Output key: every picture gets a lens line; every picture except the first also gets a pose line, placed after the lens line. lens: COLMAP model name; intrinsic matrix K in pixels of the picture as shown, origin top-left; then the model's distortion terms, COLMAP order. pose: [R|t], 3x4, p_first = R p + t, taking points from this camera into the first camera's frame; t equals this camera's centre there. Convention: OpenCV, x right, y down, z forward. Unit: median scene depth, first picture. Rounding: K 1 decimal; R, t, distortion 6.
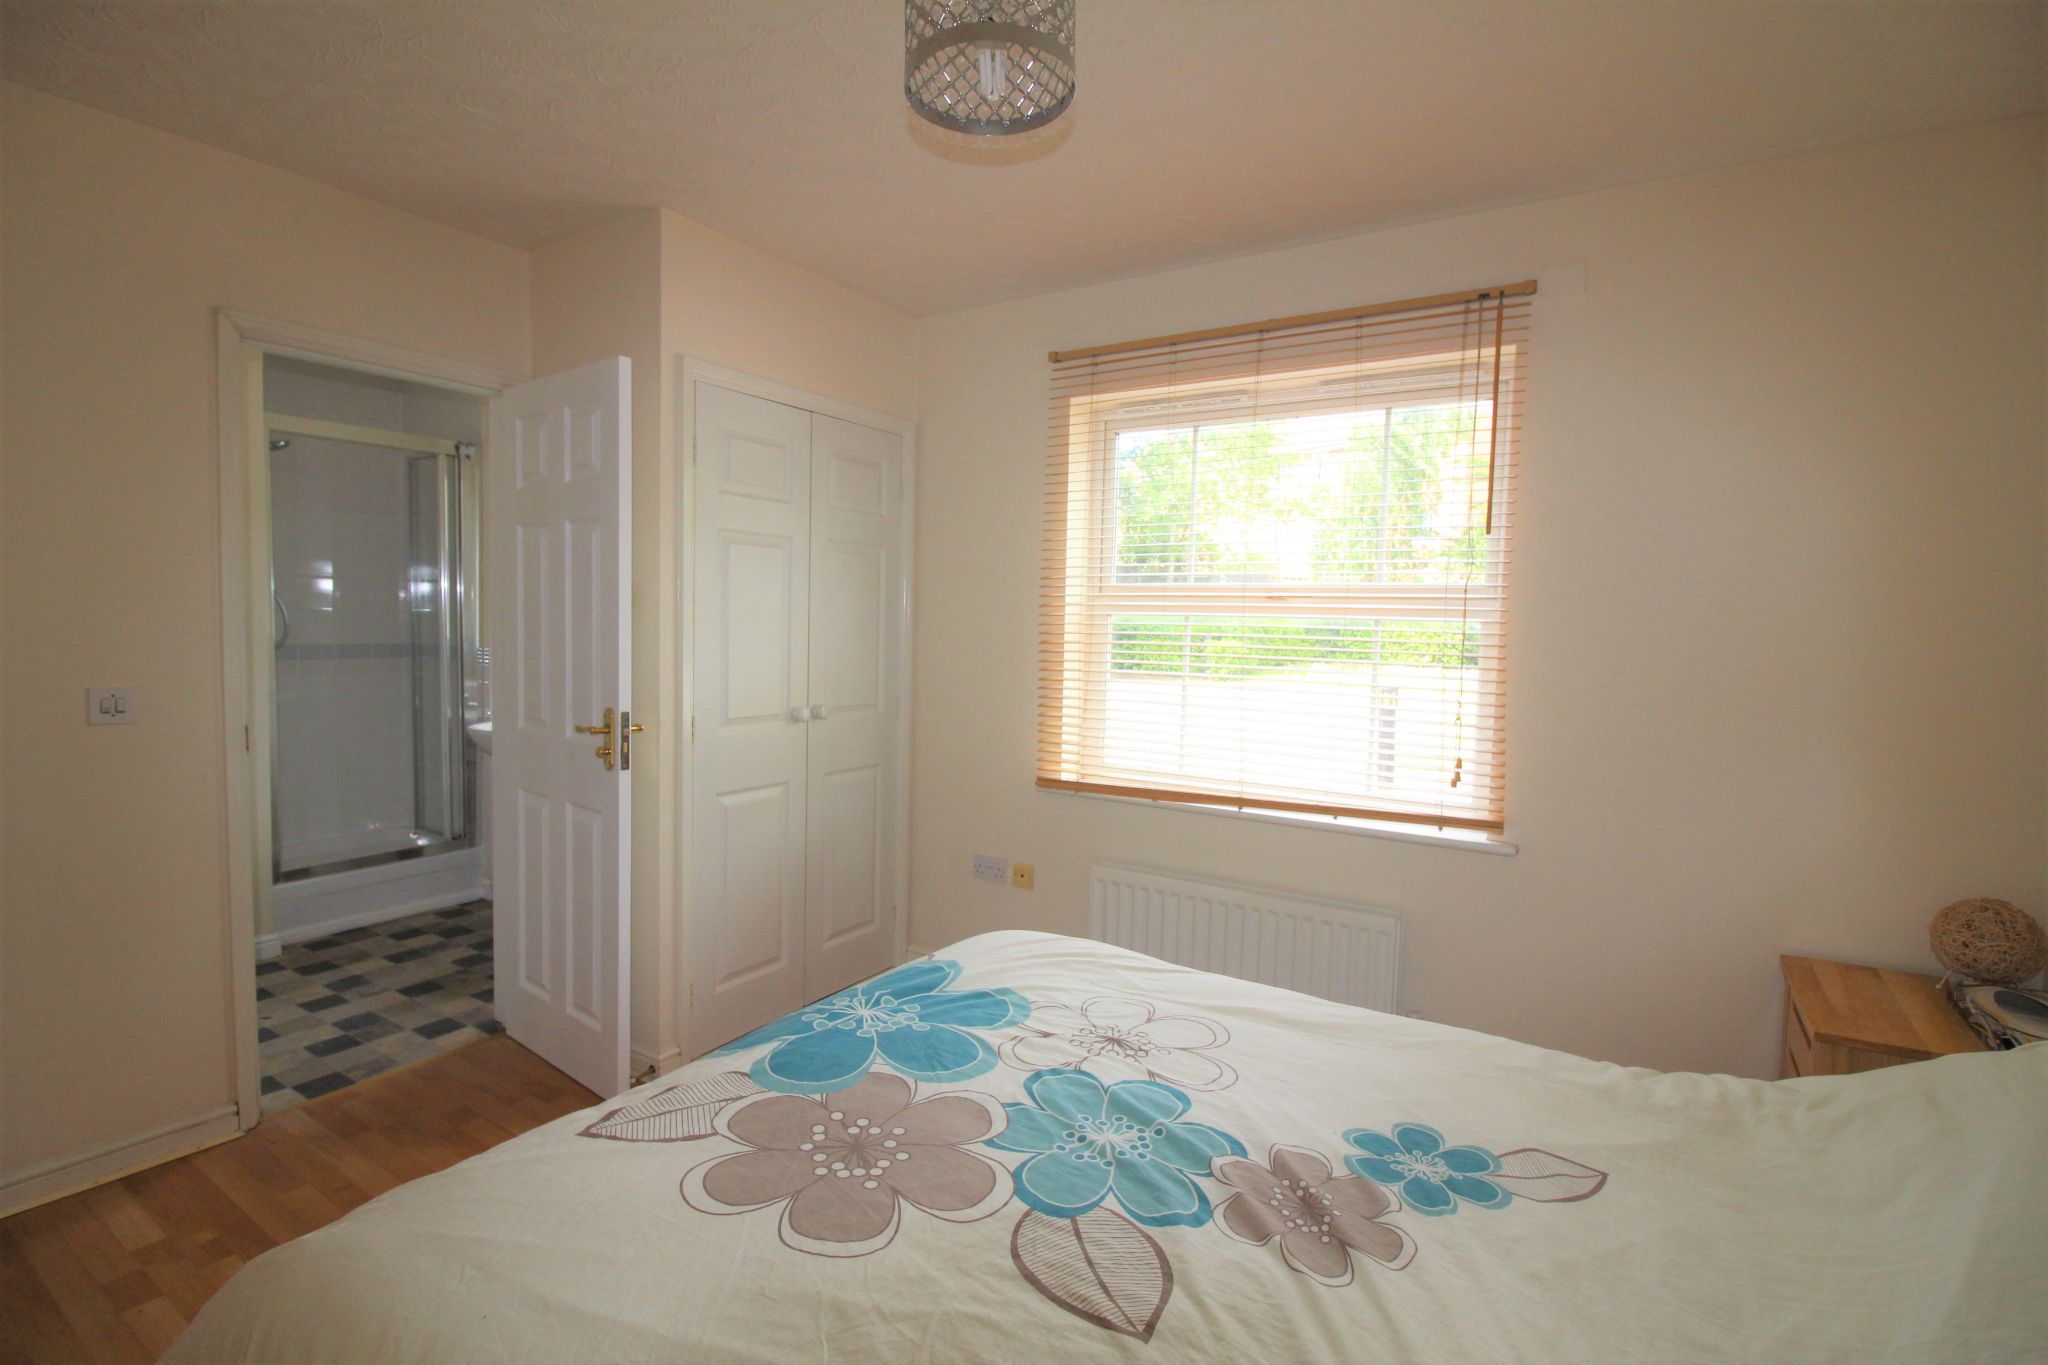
lens RADIAL K [[957.7, 0, 1018.6], [0, 957.7, 677.6], [0, 0, 1]] dist [-0.017355, -0.000670]
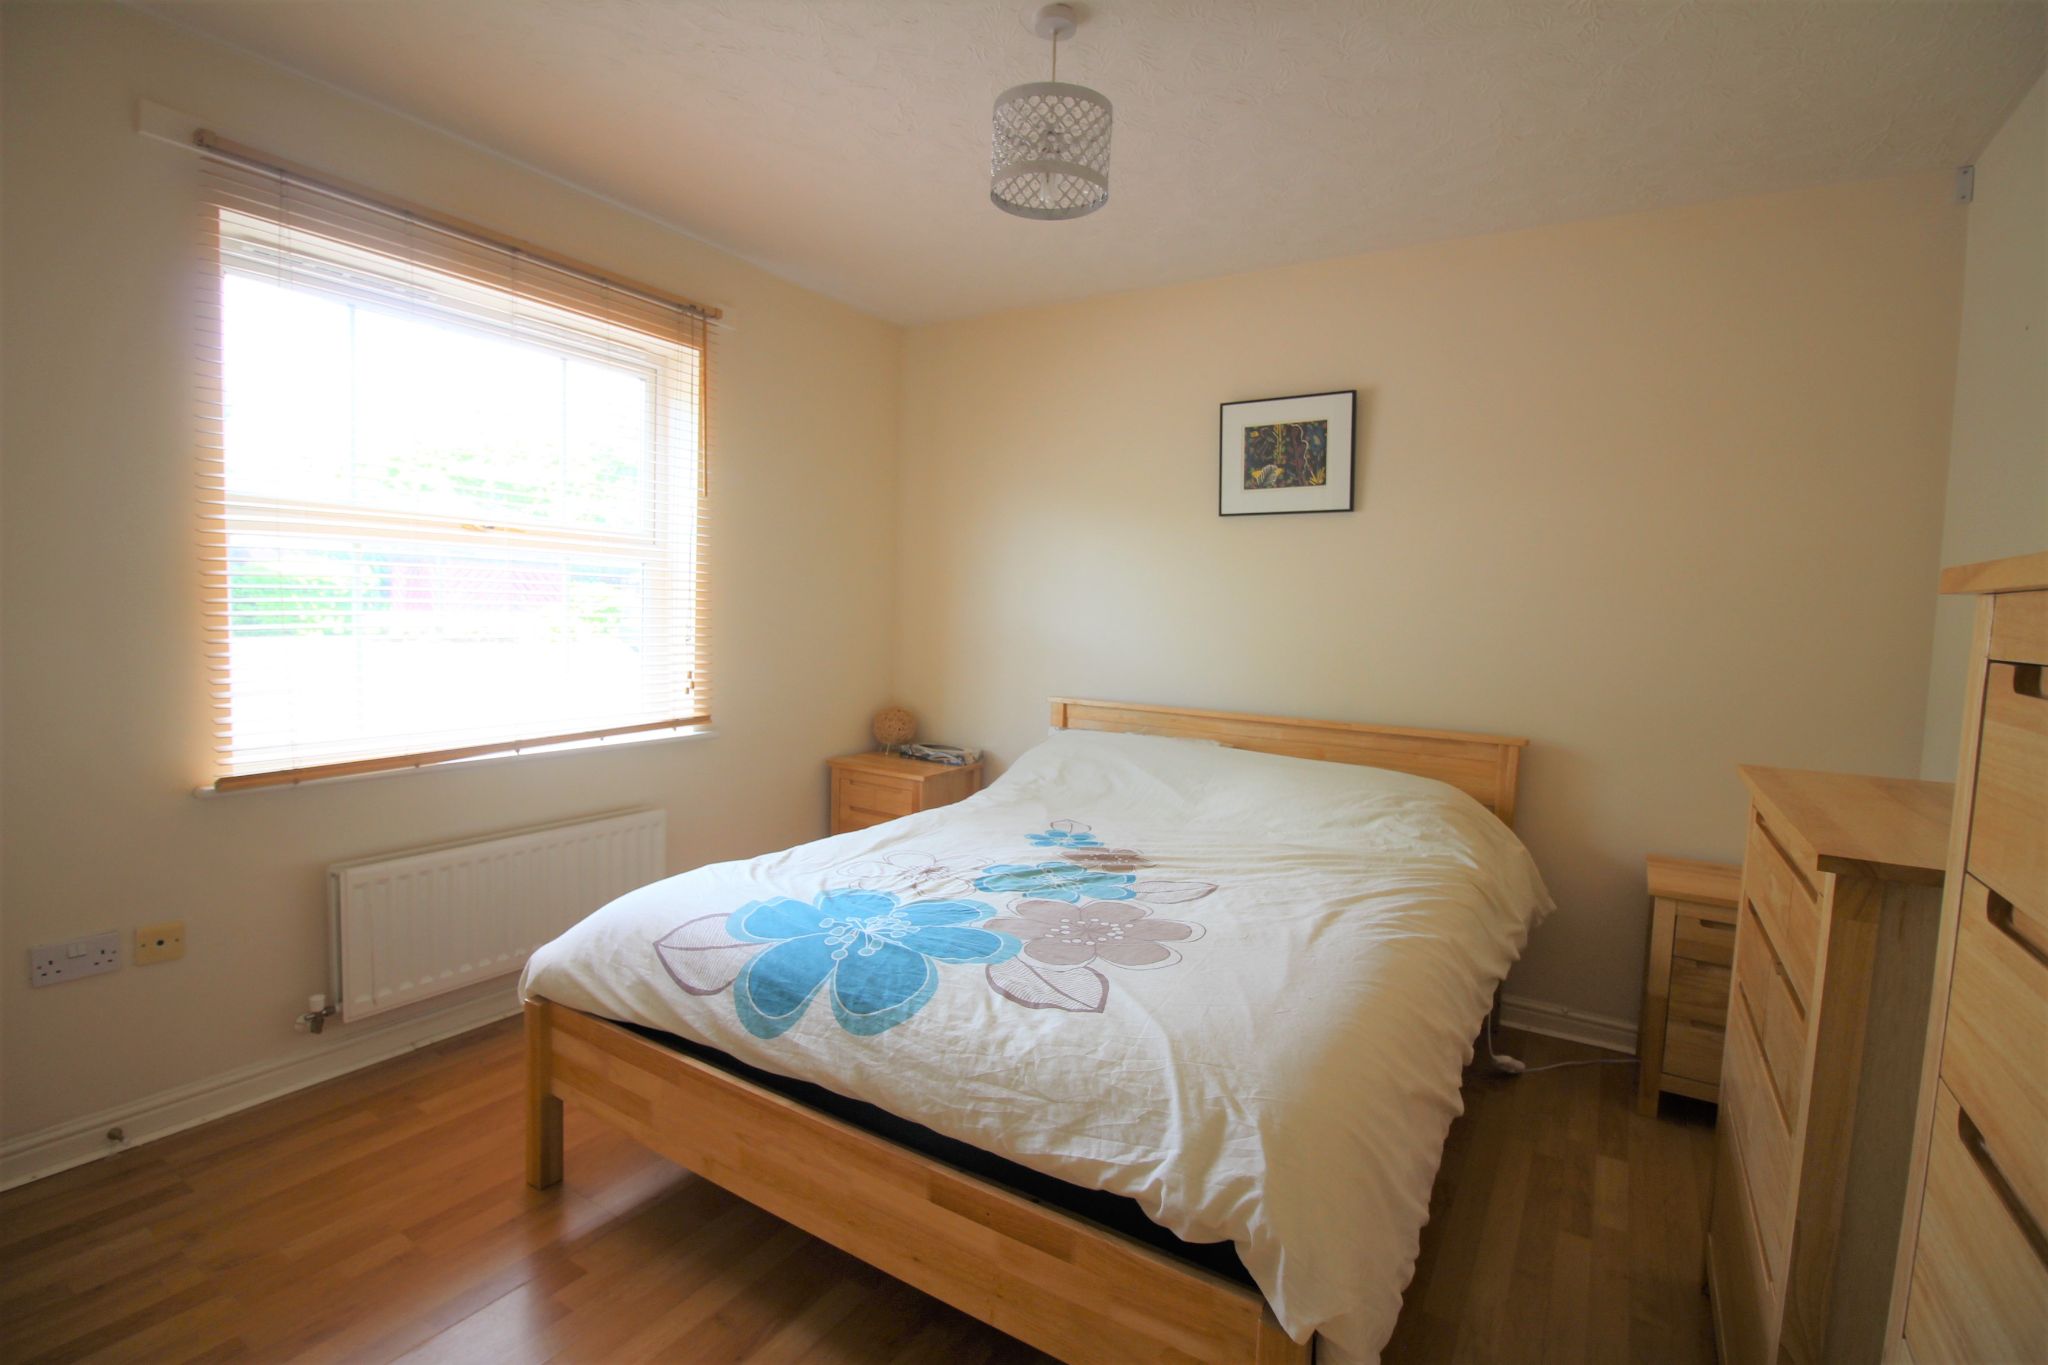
lens RADIAL K [[957.7, 0, 1023.8], [0, 957.7, 682.7], [0, 0, 1]] dist [-0.017355, -0.000670]
pose [[-0.023481, -0.100876, 0.994622, -1.194814], [0.026753, 0.994477, 0.101492, -0.025403], [-0.999366, 0.028992, -0.020652, 0.844846]]
